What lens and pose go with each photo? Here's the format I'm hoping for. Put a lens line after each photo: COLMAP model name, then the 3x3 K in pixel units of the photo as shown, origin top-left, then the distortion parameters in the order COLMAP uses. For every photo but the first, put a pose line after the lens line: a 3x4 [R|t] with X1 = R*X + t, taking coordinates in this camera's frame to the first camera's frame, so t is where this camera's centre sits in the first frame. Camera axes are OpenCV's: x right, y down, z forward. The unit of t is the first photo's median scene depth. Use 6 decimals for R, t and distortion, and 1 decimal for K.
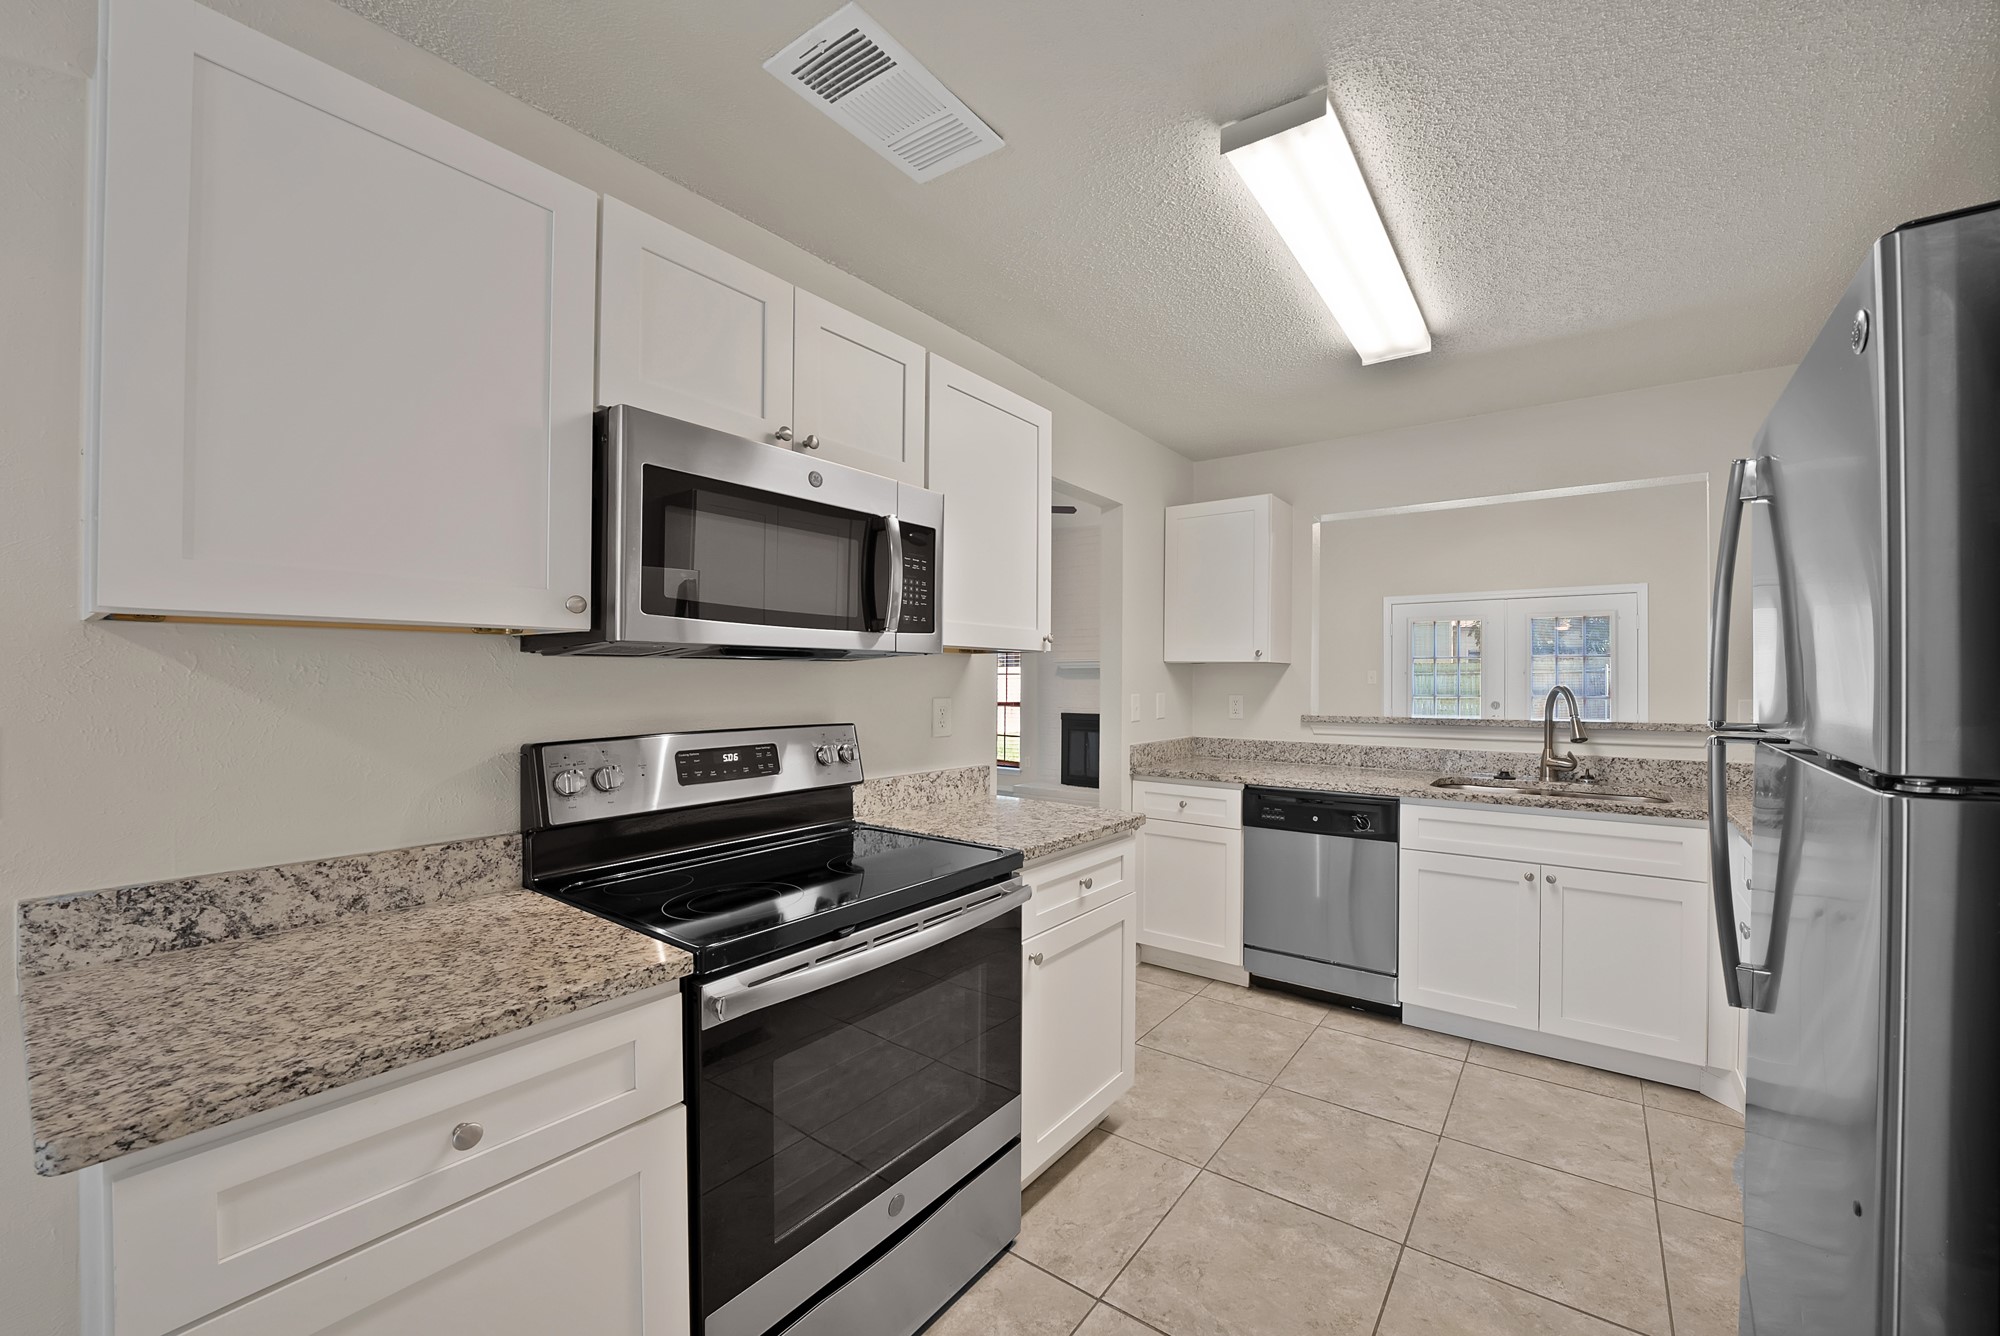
lens RADIAL K [[745.9, 0, 1113.4], [0, 745.9, 668.8], [0, 0, 1]] dist [-0.027123, 0.002920]
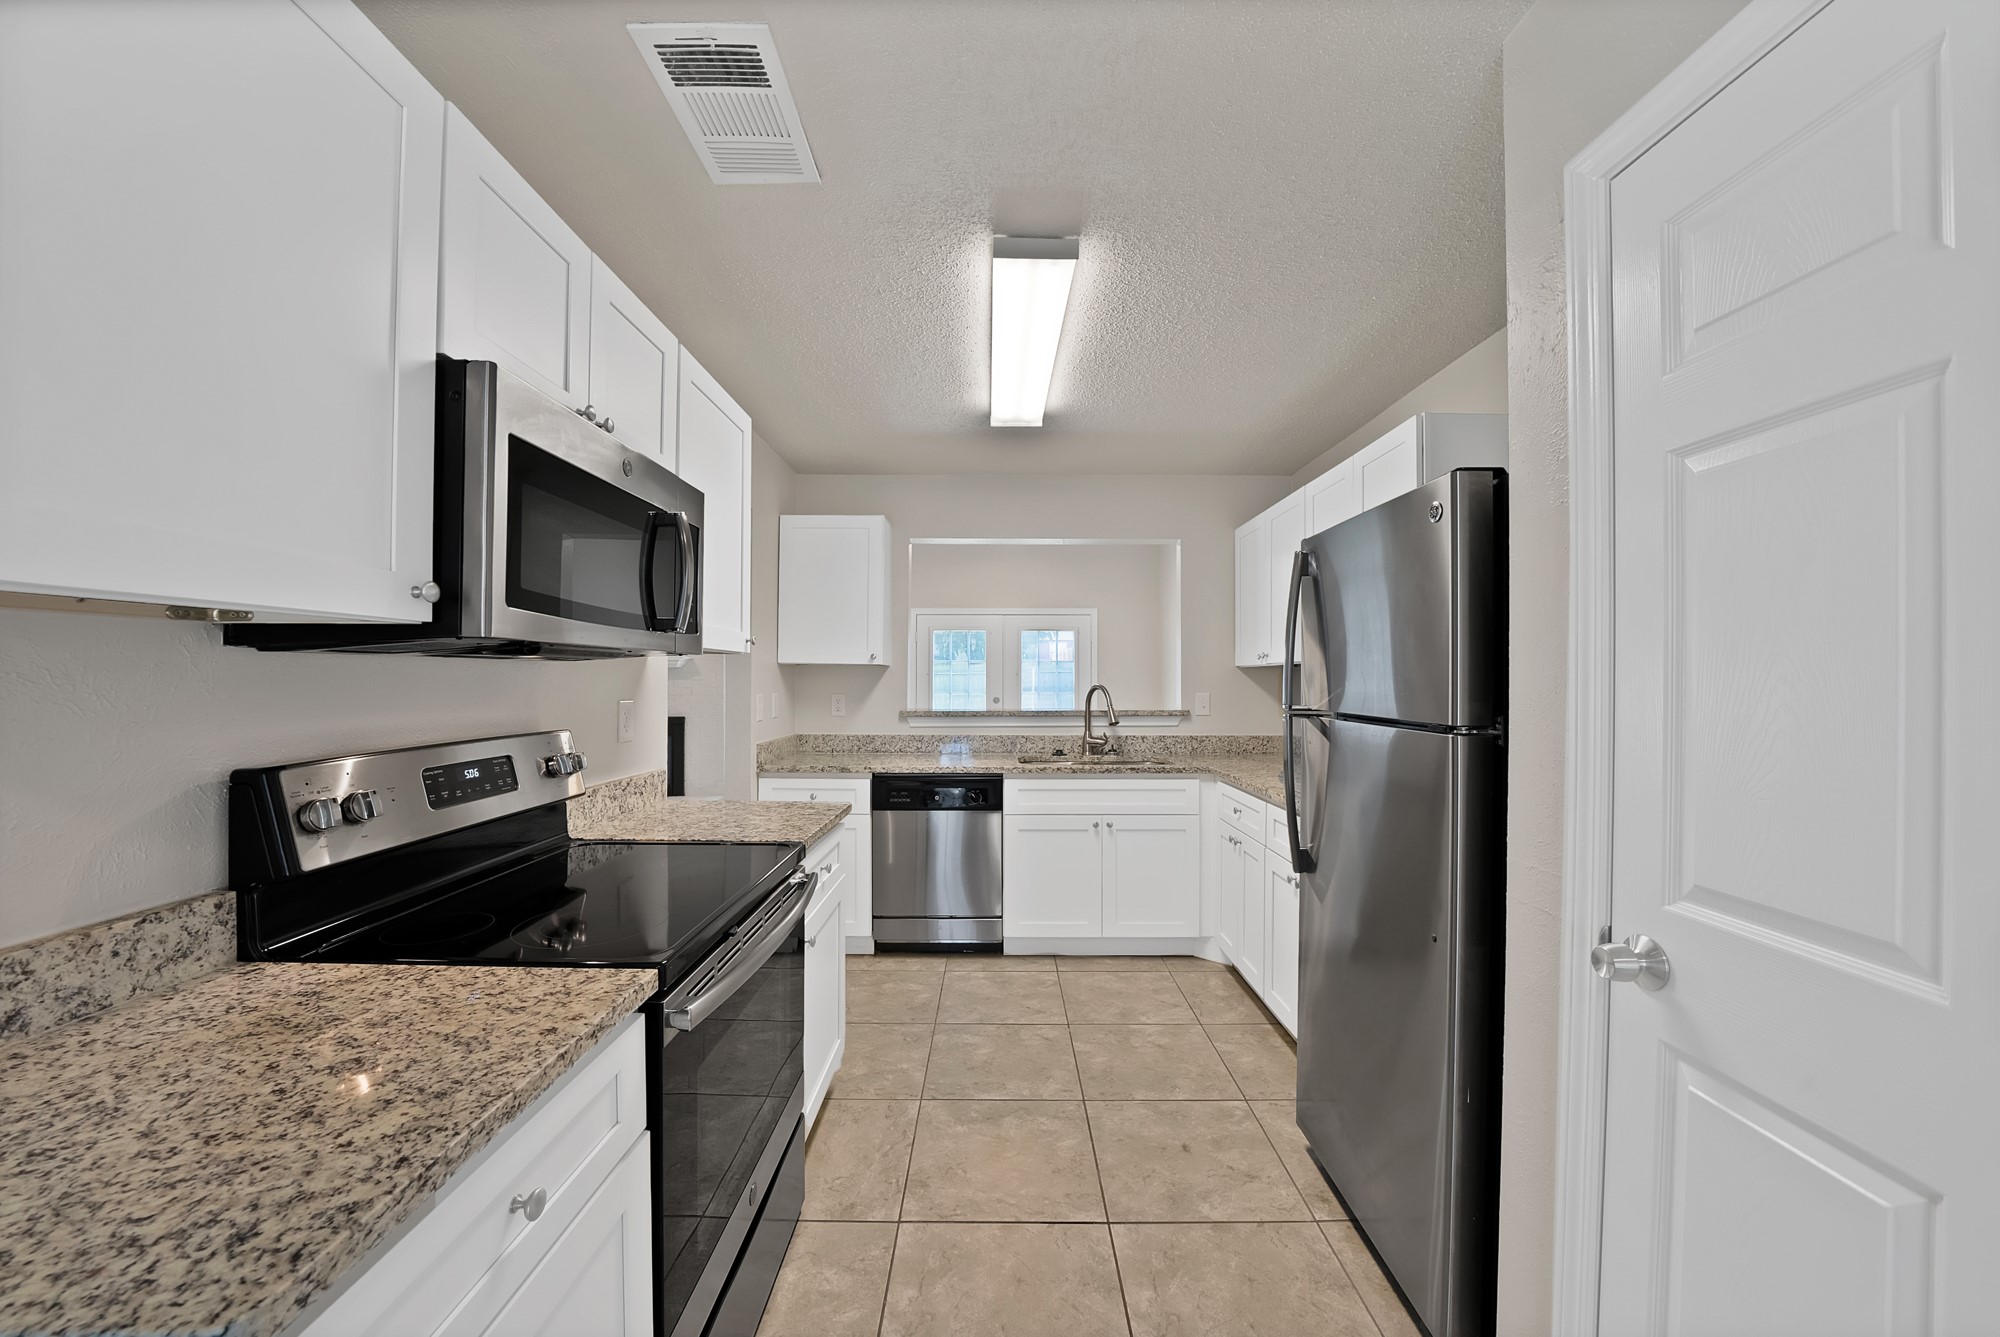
lens RADIAL K [[708.9, 0, 1000.0], [0, 708.9, 668.5], [0, 0, 1]] dist [-0.026779, 0.003042]
pose [[0.841919, 0.006812, 0.539561, -0.437258], [-0.006212, 0.999976, -0.002930, -0.002140], [-0.539568, -0.000885, 0.841941, -0.003455]]
